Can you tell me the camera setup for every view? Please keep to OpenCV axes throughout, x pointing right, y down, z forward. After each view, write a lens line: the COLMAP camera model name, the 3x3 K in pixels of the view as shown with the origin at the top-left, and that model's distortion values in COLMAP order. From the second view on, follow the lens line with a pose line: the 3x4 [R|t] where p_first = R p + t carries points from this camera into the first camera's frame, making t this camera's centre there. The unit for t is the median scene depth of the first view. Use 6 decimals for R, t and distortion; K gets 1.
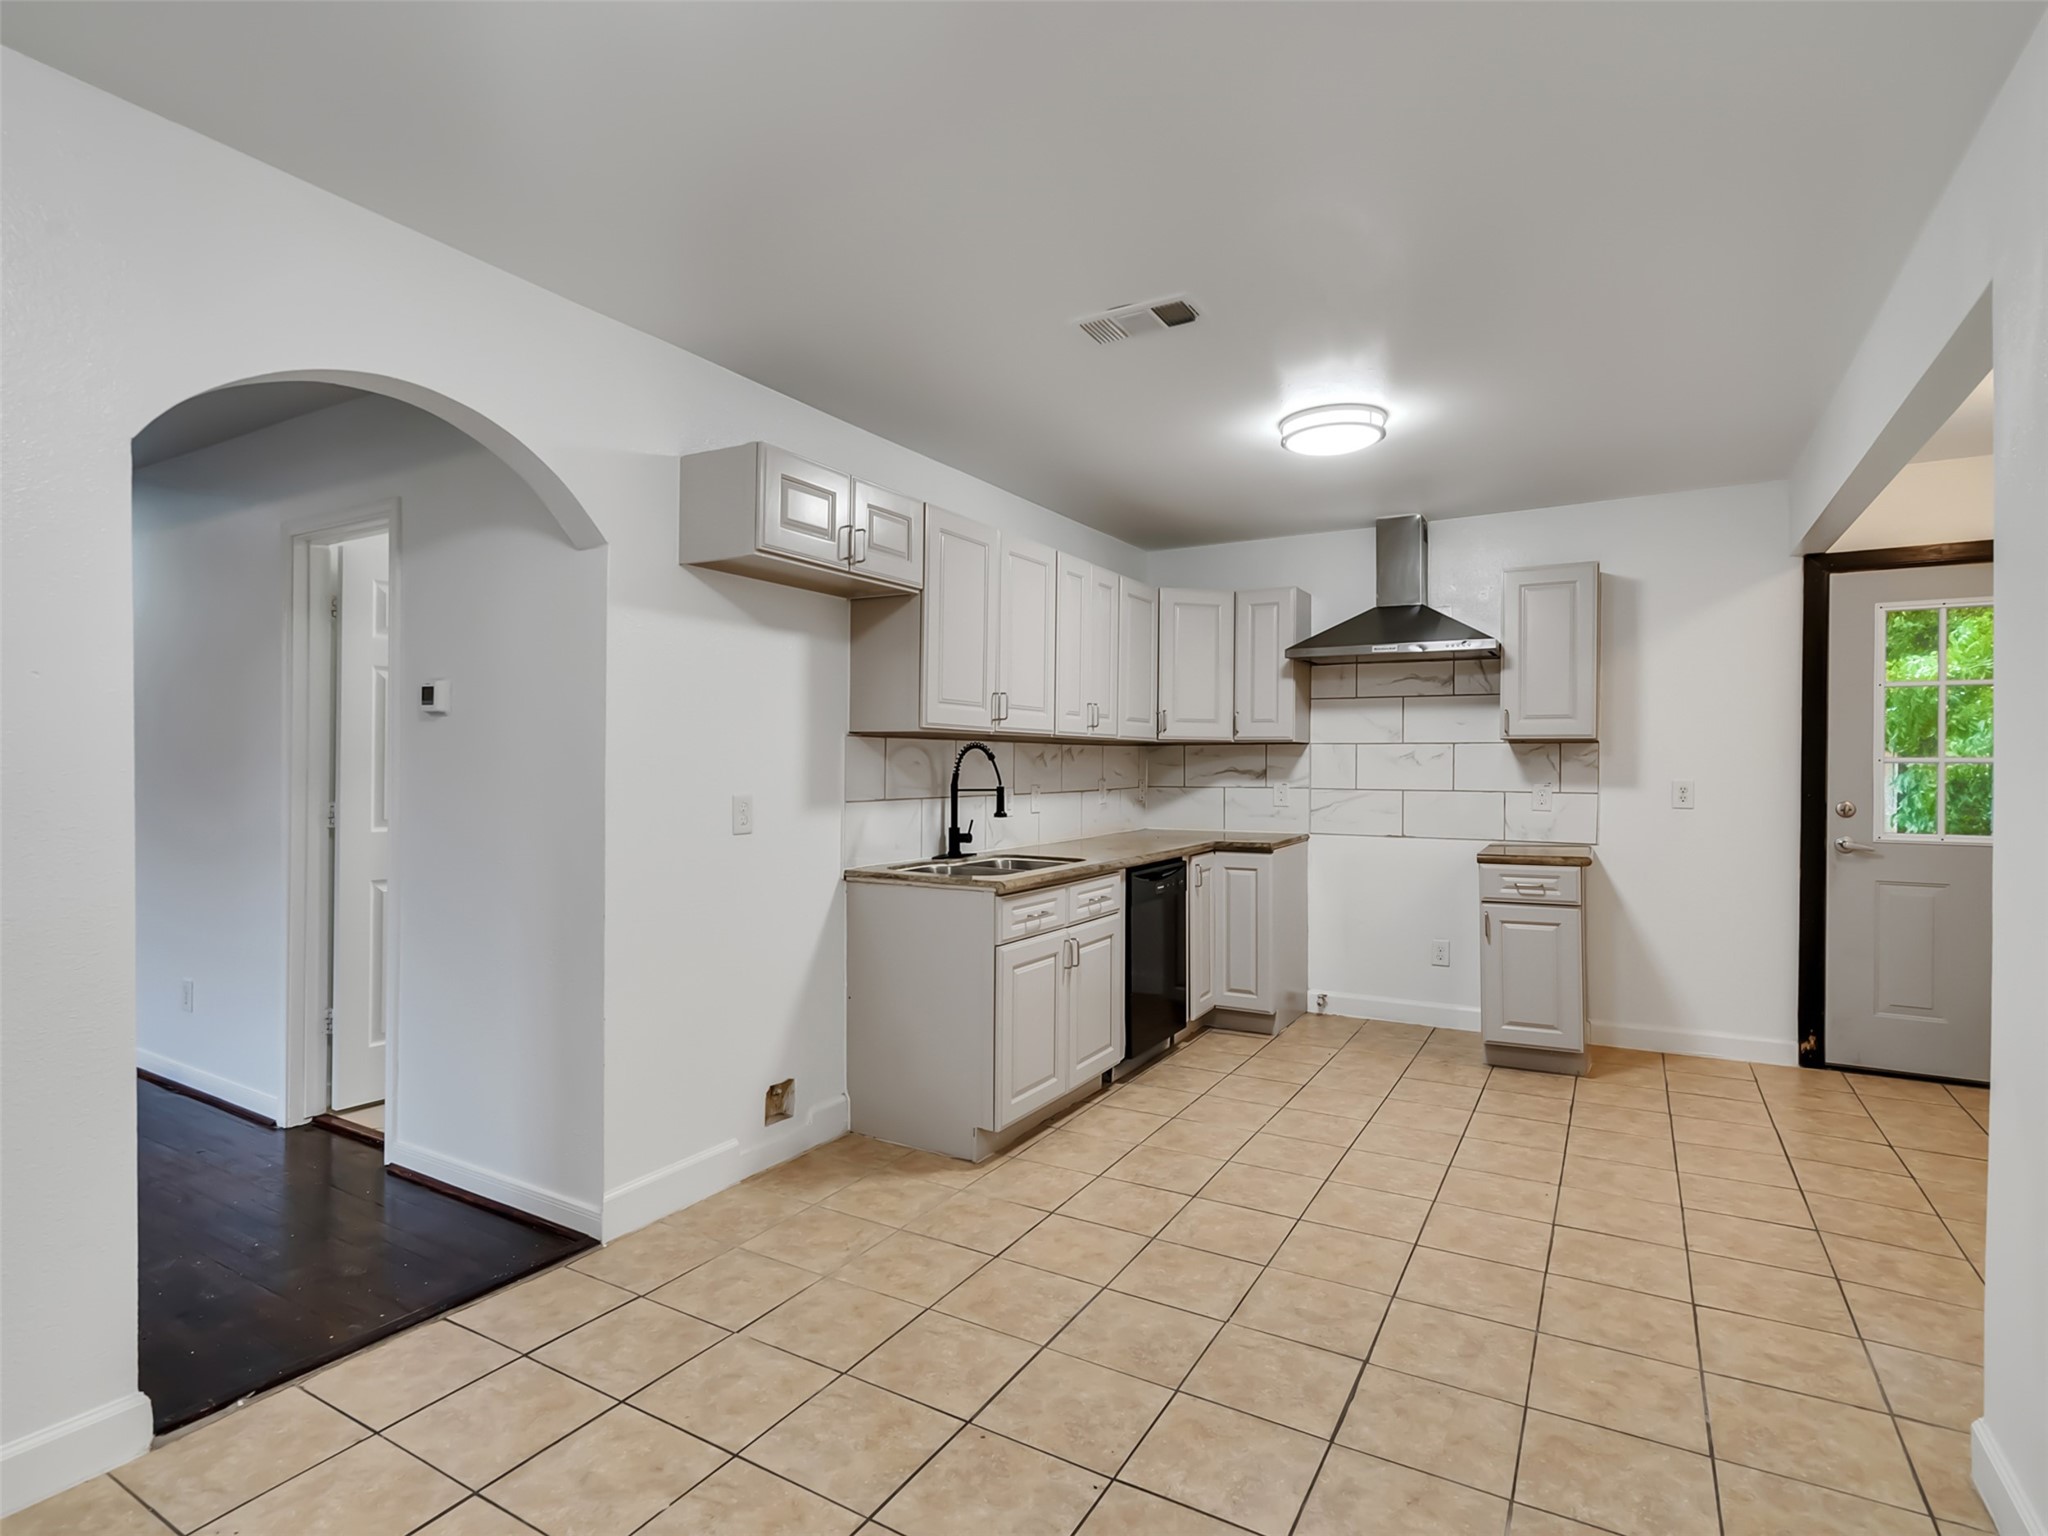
lens RADIAL K [[1048.9, 0, 1007.2], [0, 1048.9, 765.5], [0, 0, 1]] dist [-0.006599, 0.005095]
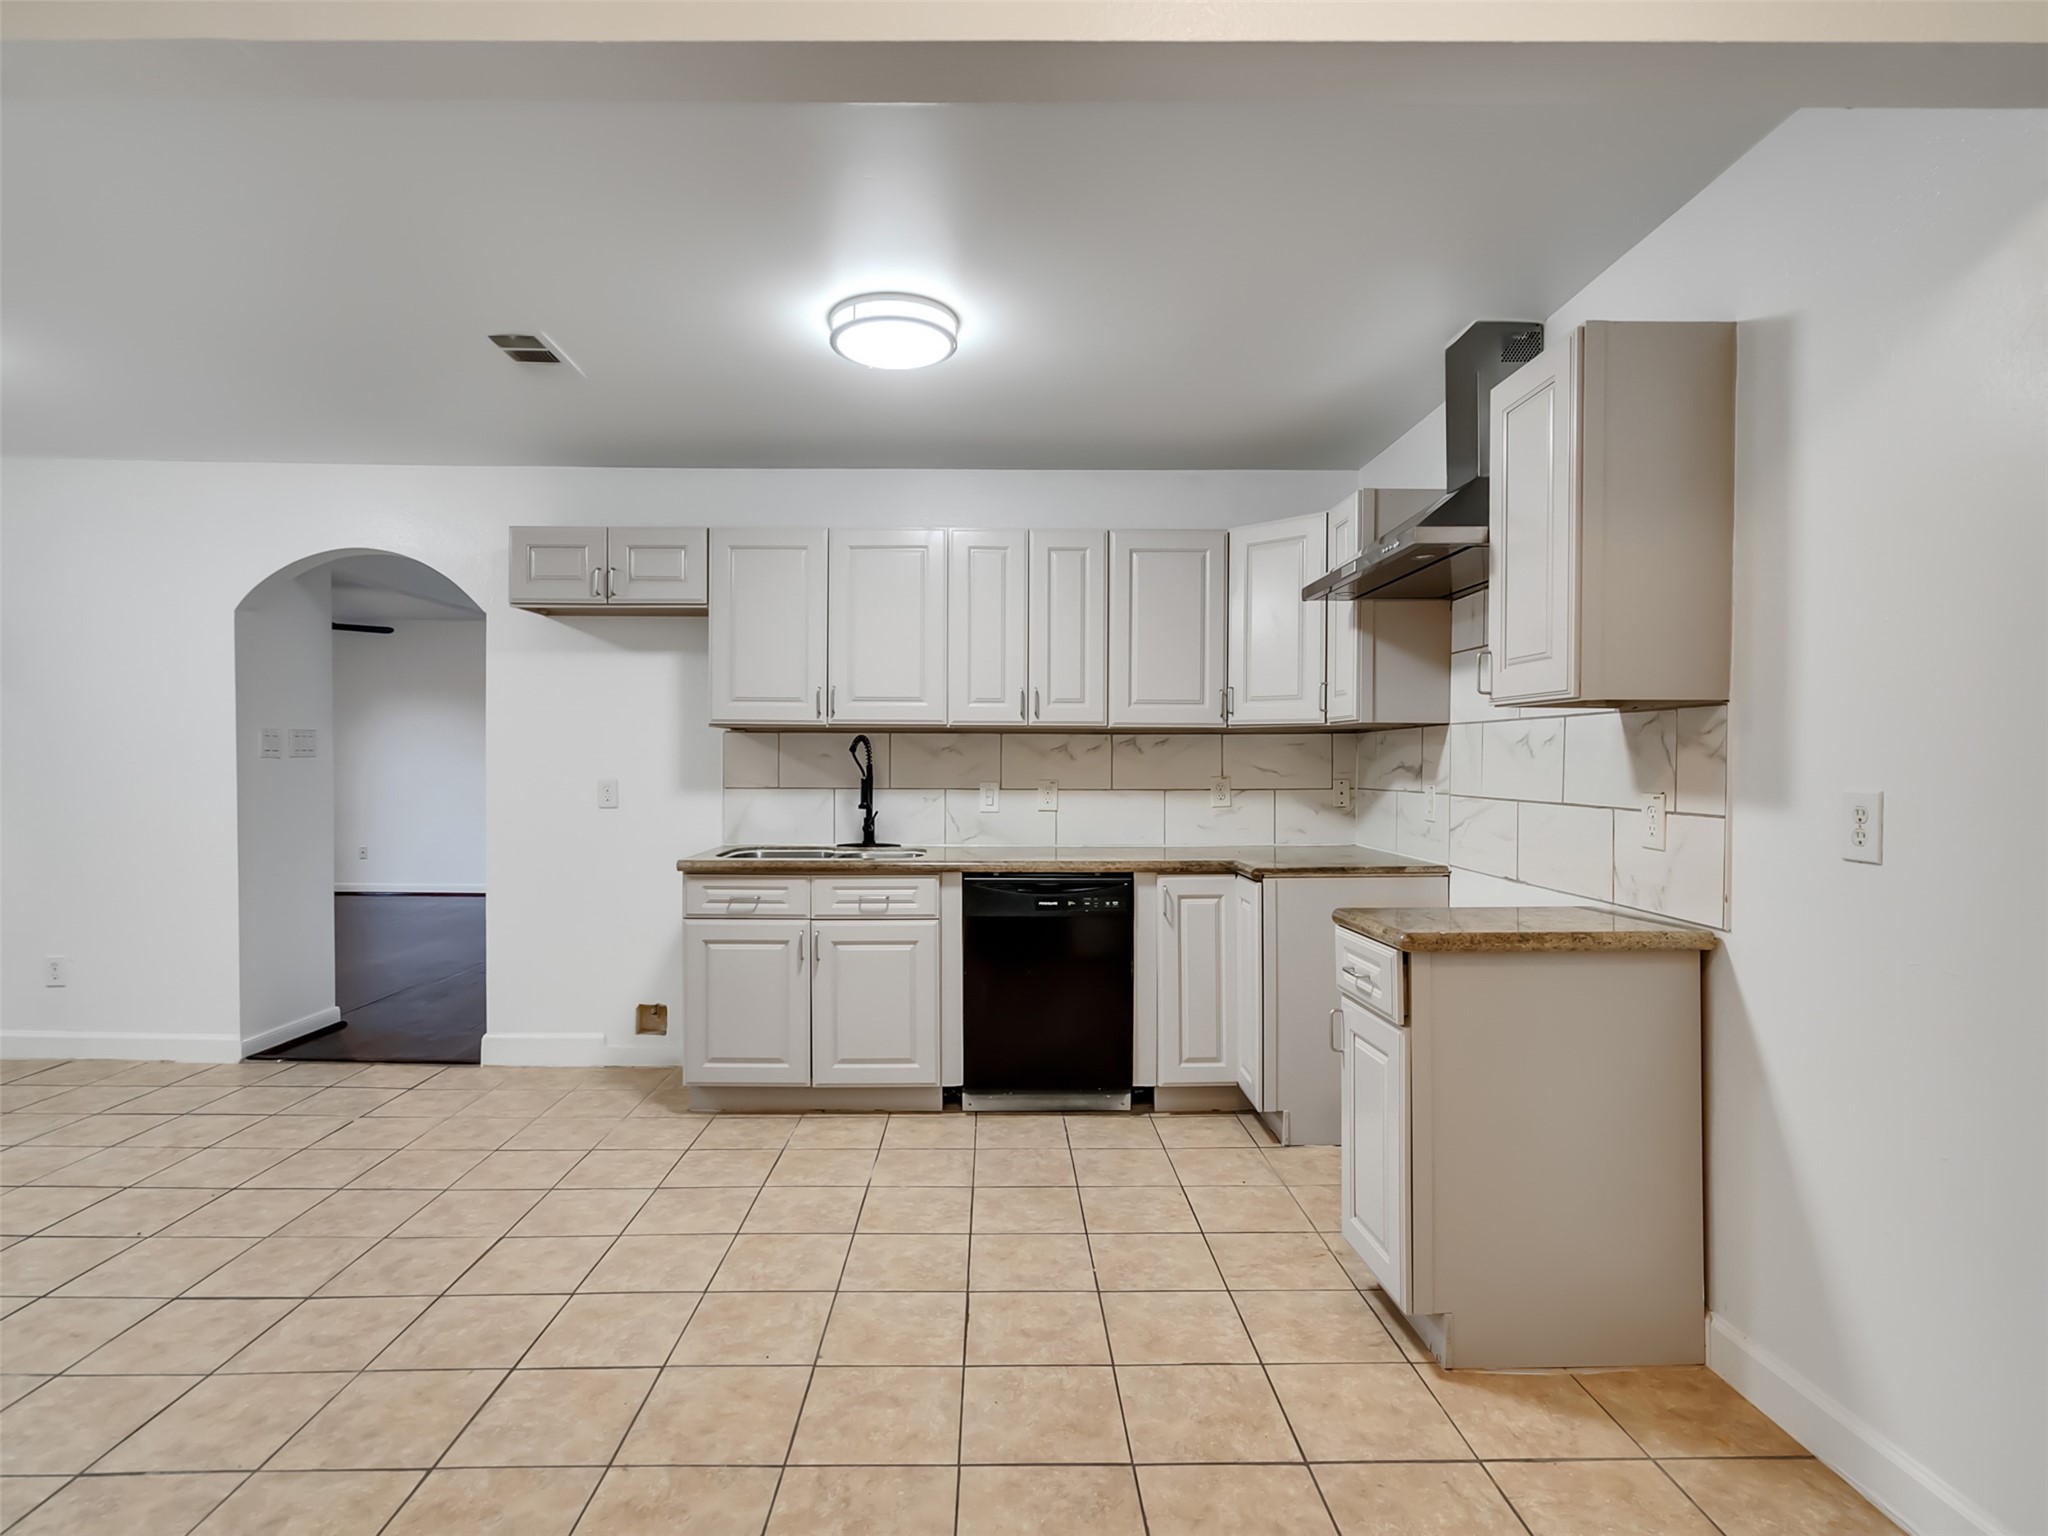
lens RADIAL K [[1046.3, 0, 1010.2], [0, 1046.3, 767.4], [0, 0, 1]] dist [-0.006962, 0.000697]
pose [[0.522424, 0.004032, -0.852676, 0.904715], [-0.003890, 0.999990, 0.002346, 0.006282], [0.852677, 0.002091, 0.522434, 0.579778]]
